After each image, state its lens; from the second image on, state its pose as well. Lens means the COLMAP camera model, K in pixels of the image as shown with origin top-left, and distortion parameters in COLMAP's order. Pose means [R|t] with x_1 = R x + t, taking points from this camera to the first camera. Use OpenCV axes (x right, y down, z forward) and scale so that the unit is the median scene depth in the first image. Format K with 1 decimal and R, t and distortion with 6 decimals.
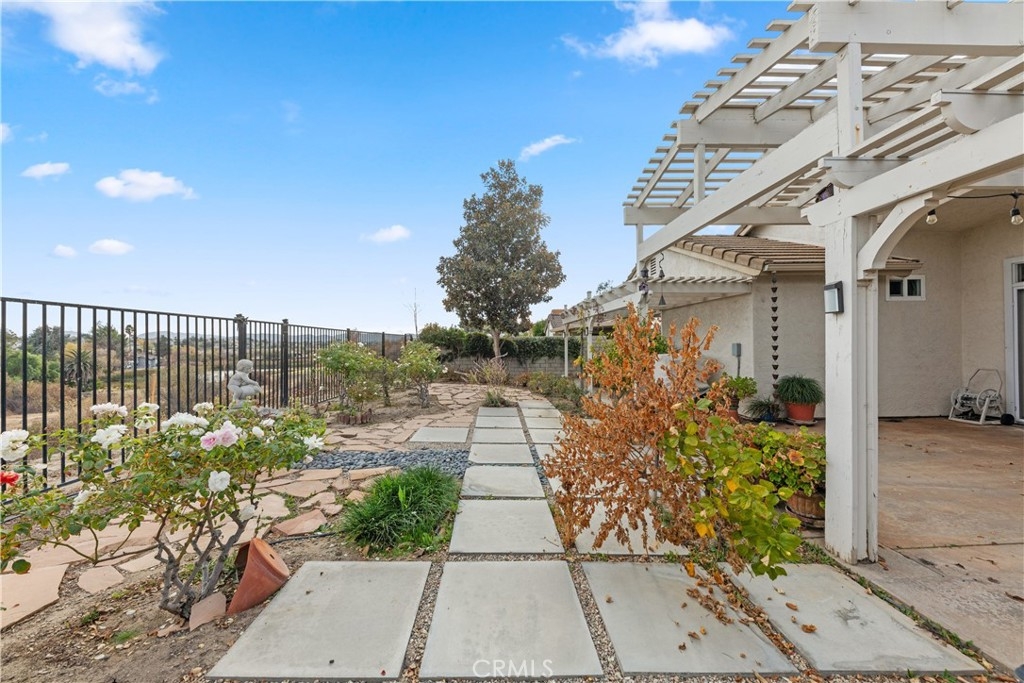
lens RADIAL K [[355.1, 0, 509.1], [0, 355.1, 341.2], [0, 0, 1]] dist [0.010518, -0.004654]
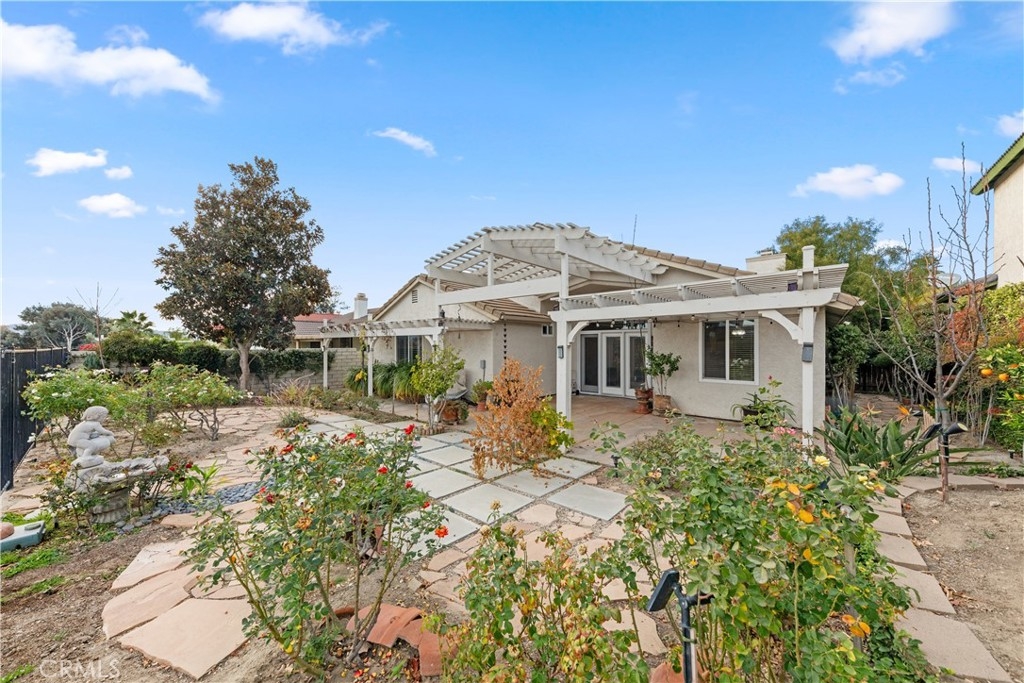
lens RADIAL K [[355.1, 0, 515.6], [0, 355.1, 345.3], [0, 0, 1]] dist [0.010518, -0.004654]
pose [[0.668658, 0.006598, 0.743541, -0.464163], [-0.009911, 0.999951, 0.000040, -0.064562], [-0.743504, -0.007396, 0.668691, -0.177368]]
